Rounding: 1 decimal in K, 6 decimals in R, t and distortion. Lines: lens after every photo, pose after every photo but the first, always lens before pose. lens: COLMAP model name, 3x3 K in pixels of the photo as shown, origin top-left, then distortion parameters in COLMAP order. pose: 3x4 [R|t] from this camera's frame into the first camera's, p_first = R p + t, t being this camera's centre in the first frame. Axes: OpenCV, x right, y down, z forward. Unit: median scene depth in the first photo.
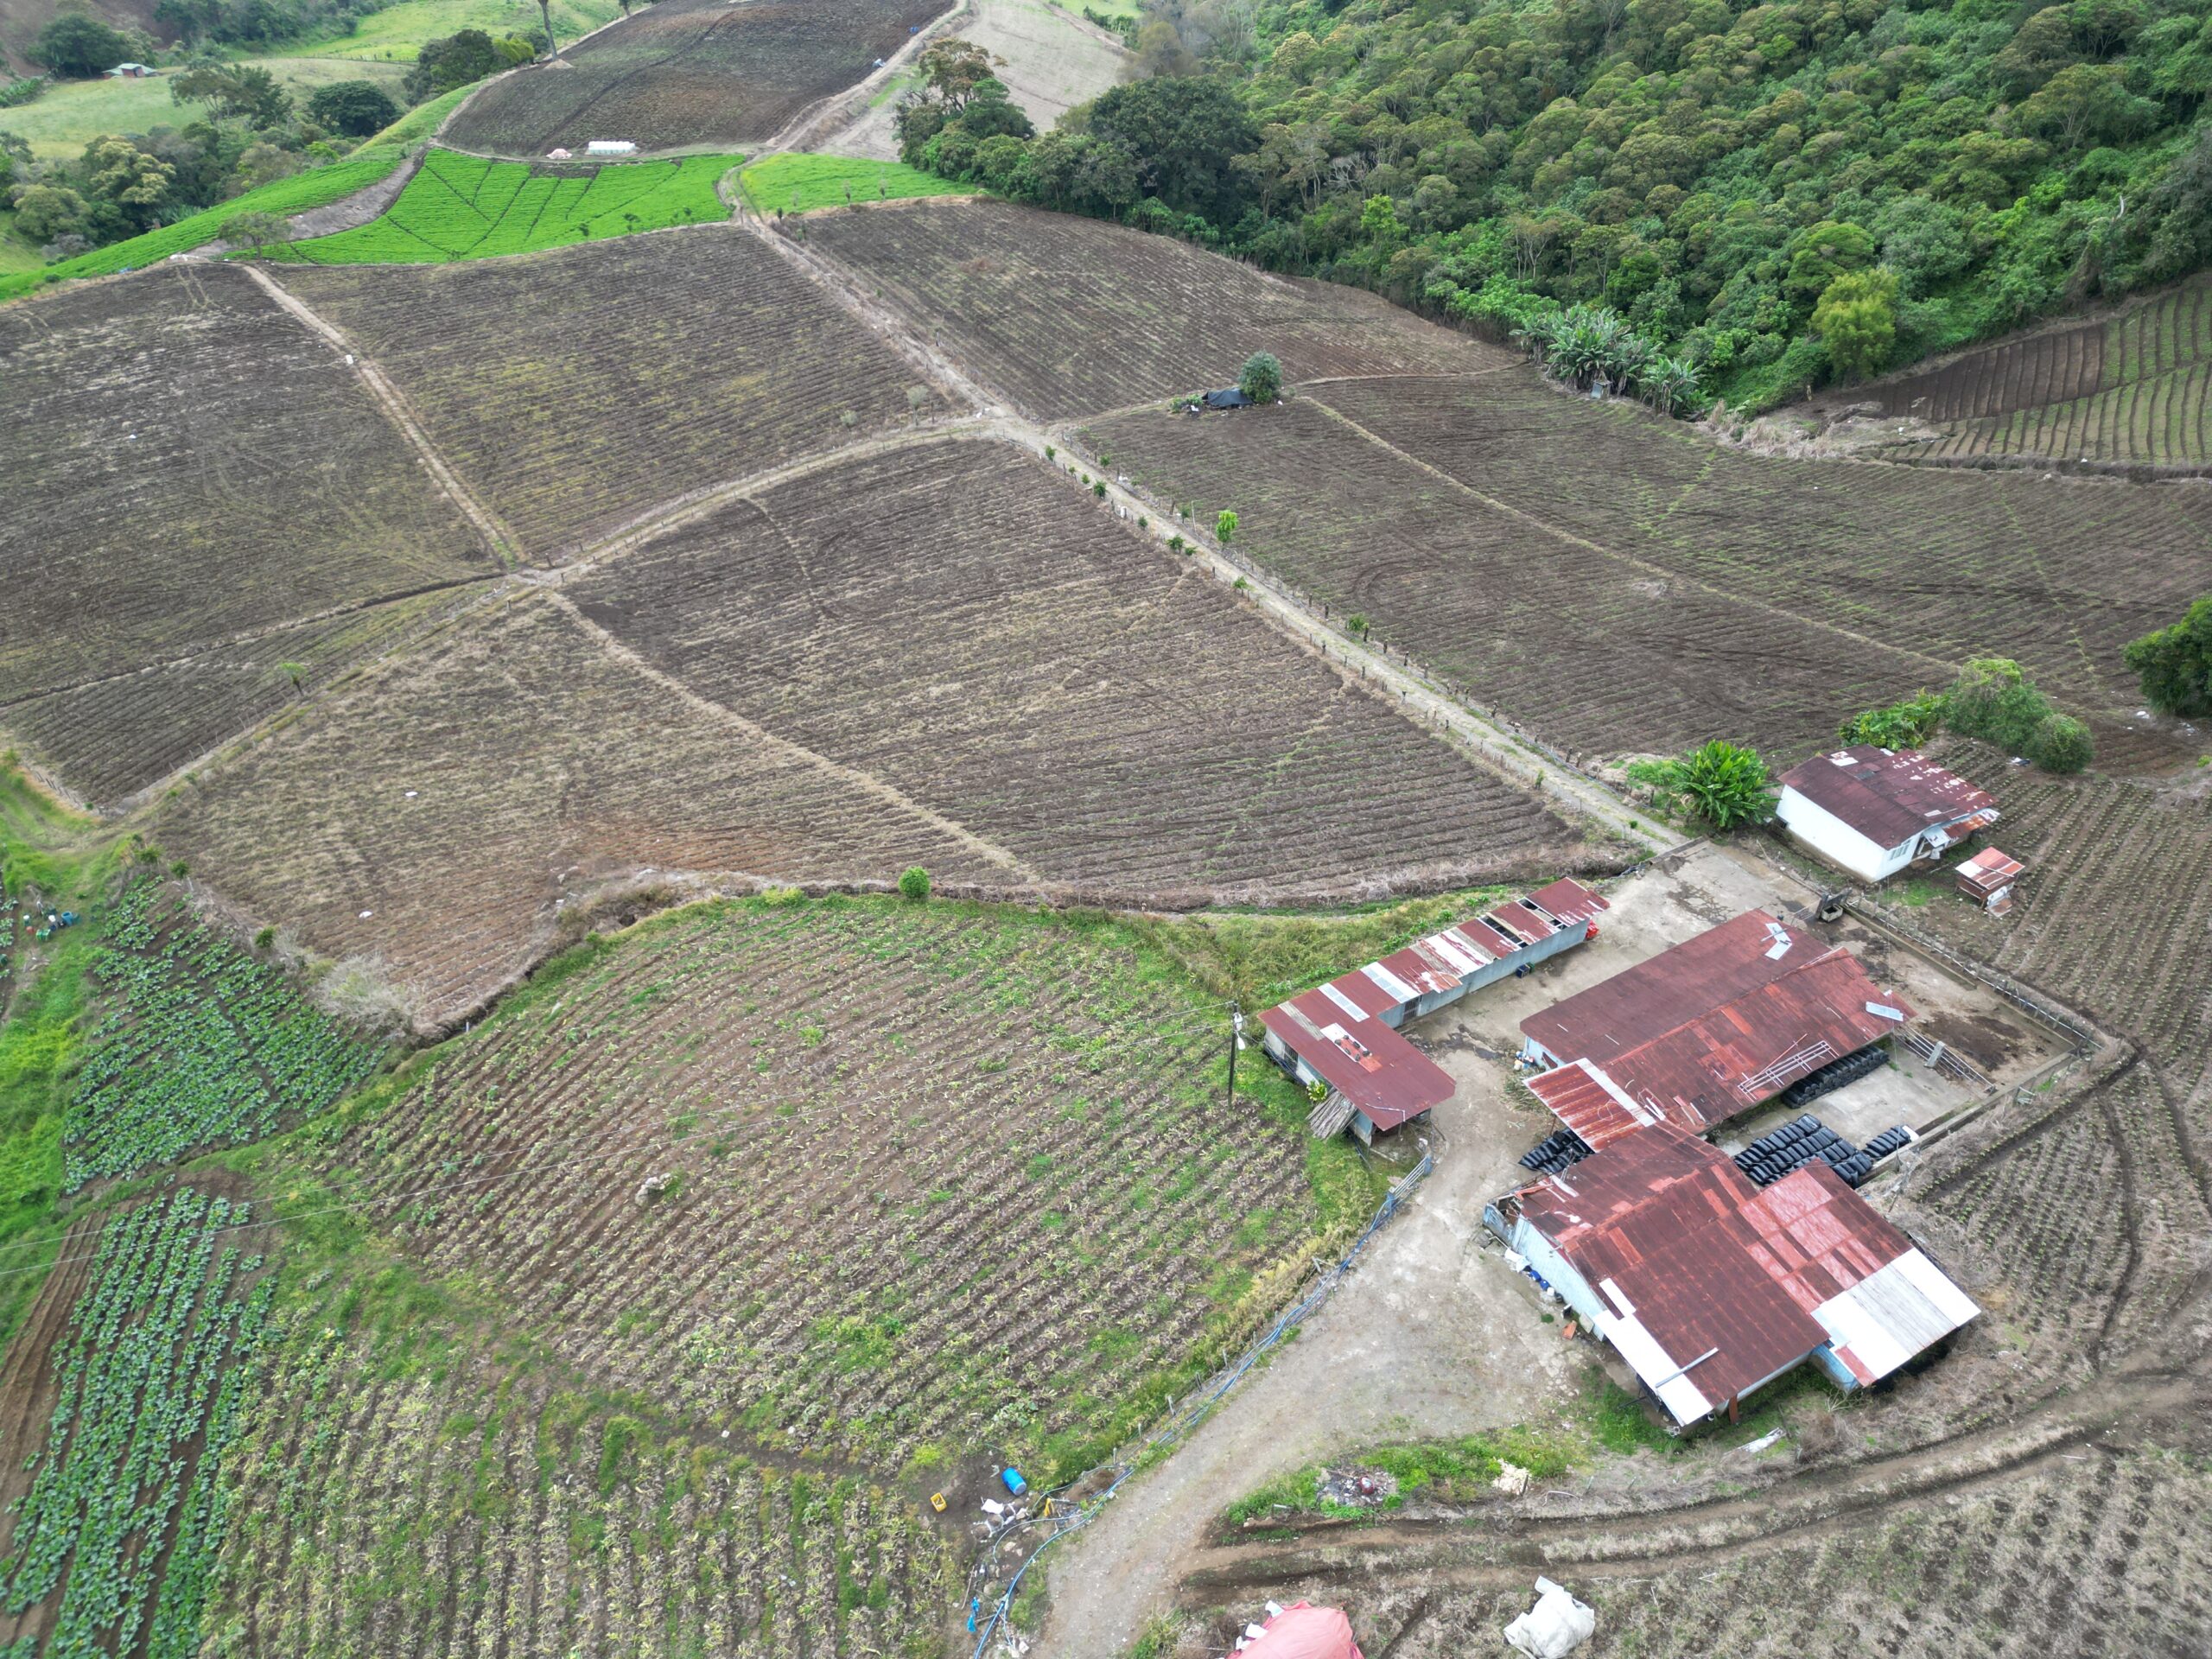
lens RADIAL K [[1545.1, 0, 1107.8], [0, 1545.1, 825.5], [0, 0, 1]] dist [0.075067, -0.070072]
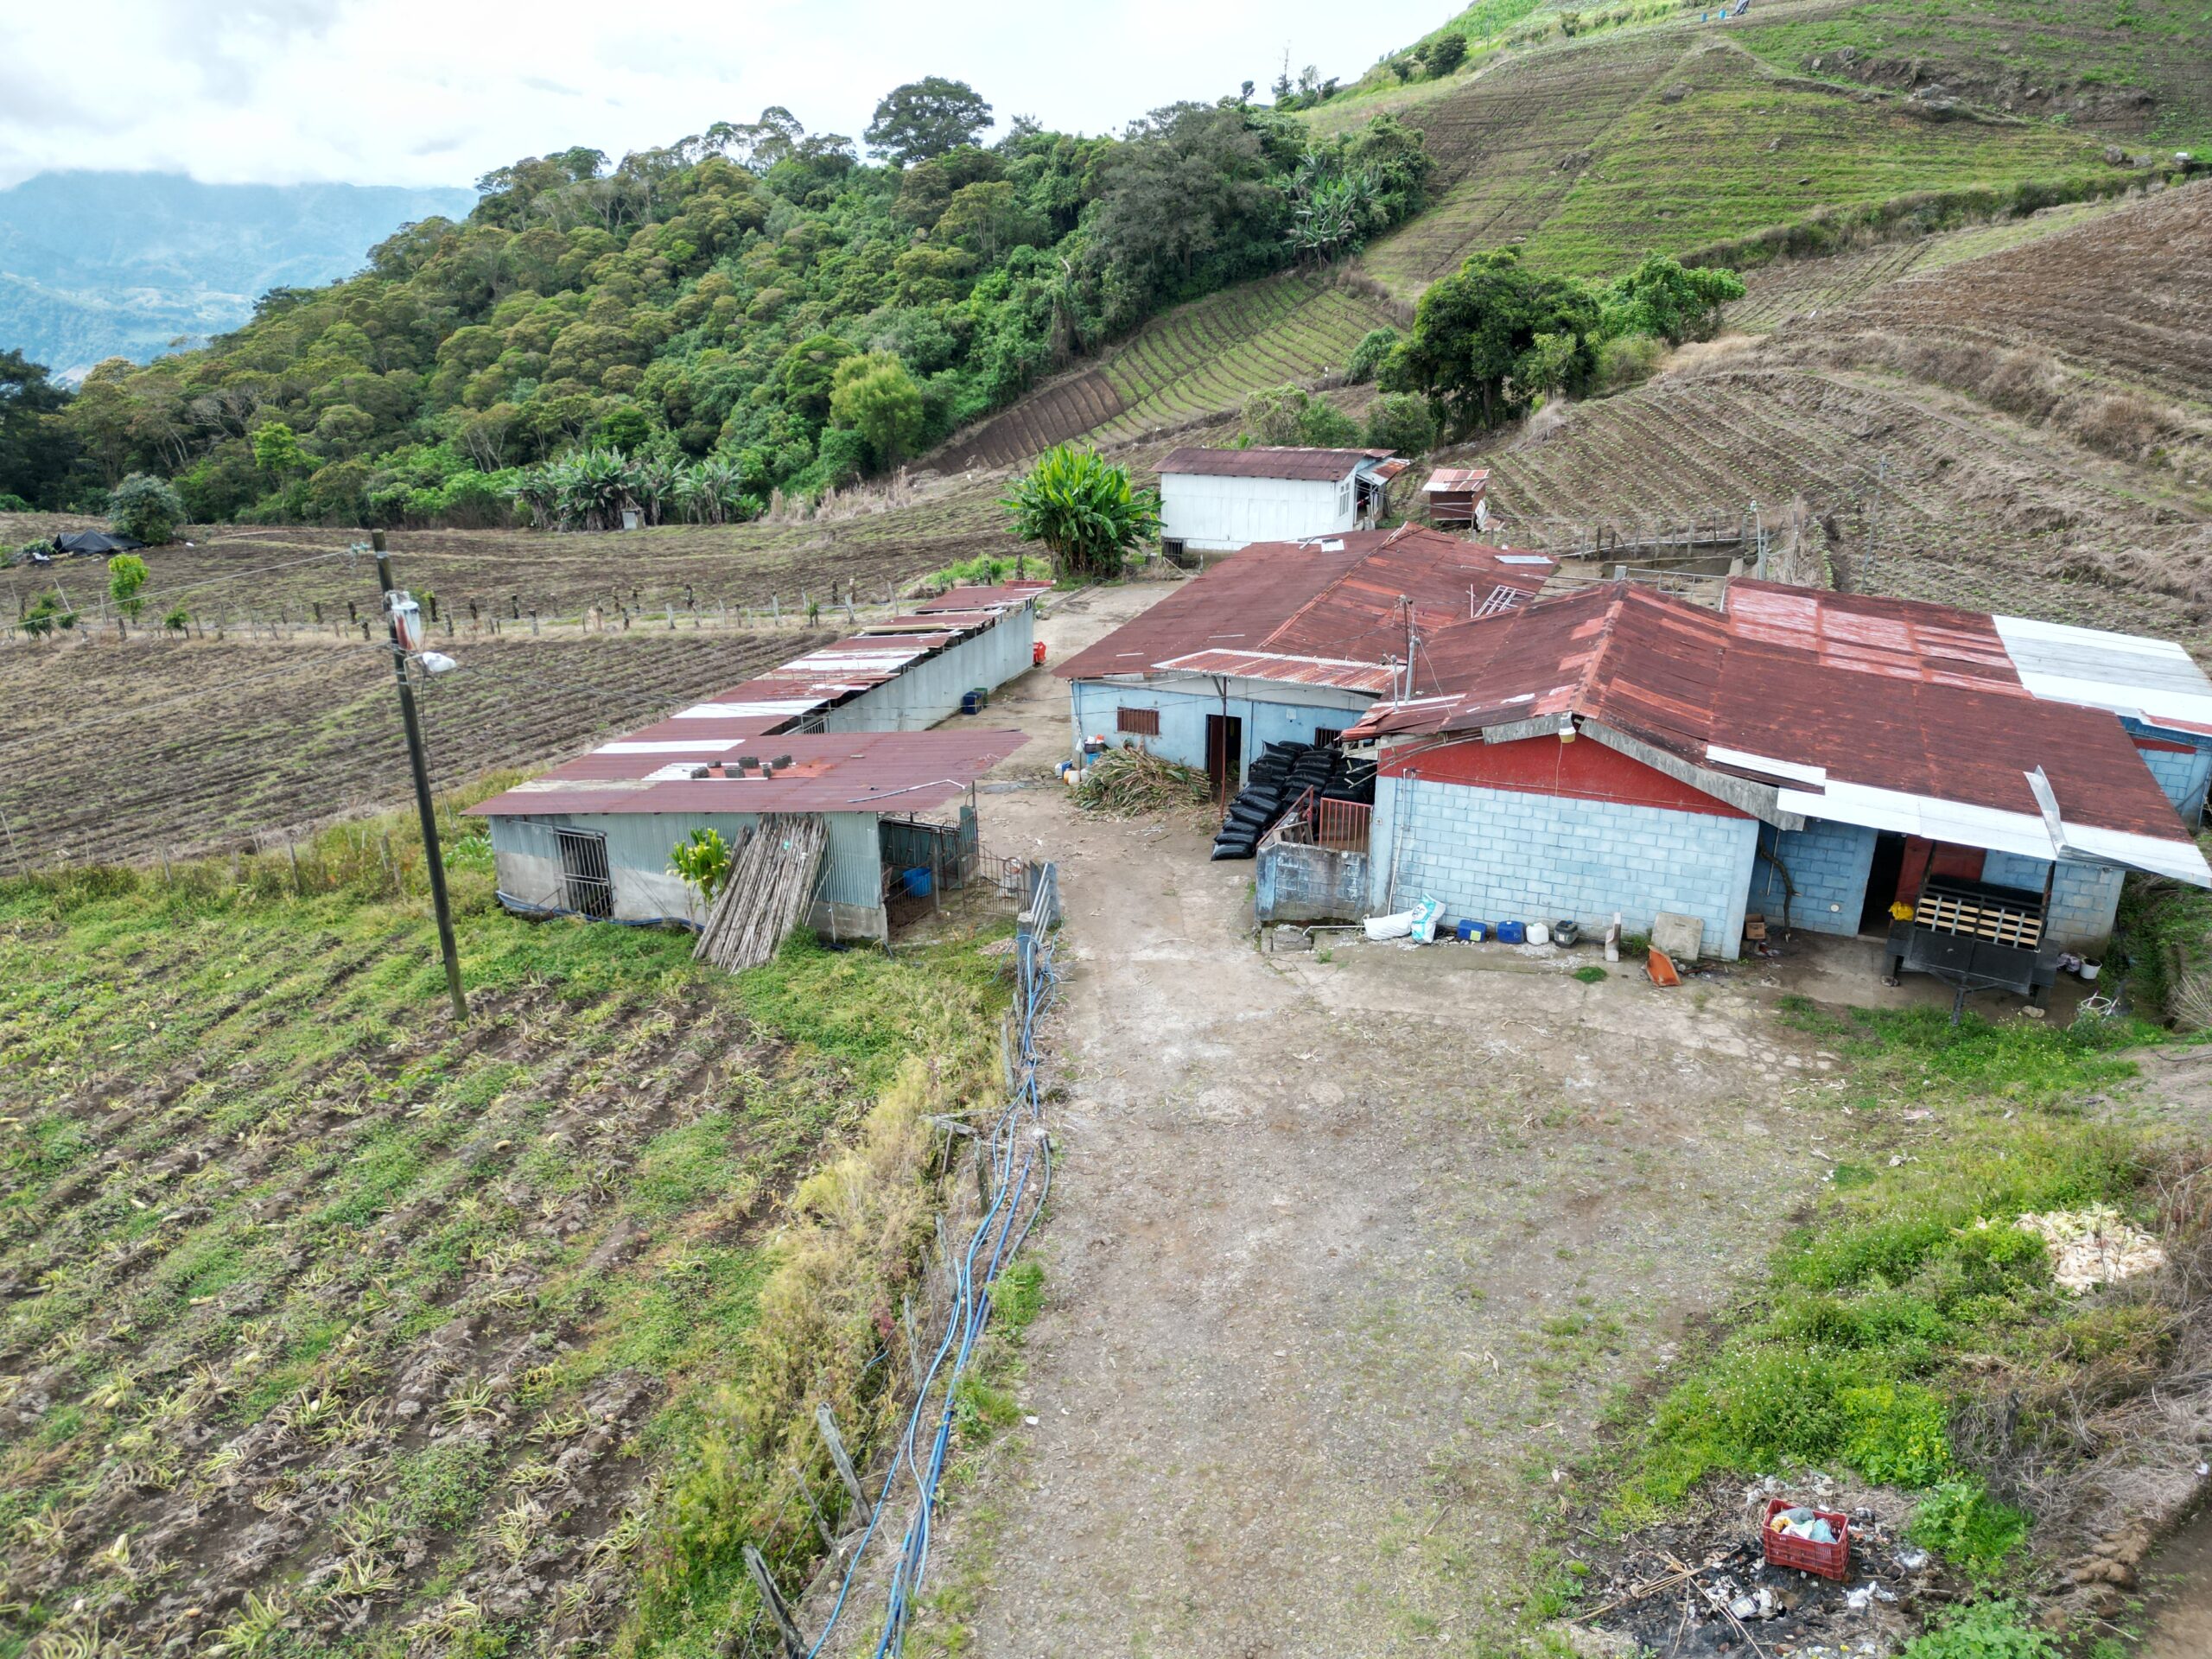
lens RADIAL K [[1545.1, 0, 1107.8], [0, 1545.1, 825.5], [0, 0, 1]] dist [0.075067, -0.070072]
pose [[0.785601, -0.223478, 0.576966, 0.002676], [0.390841, 0.902135, -0.182746, 0.206808], [-0.479661, 0.369067, 0.796062, 0.514243]]
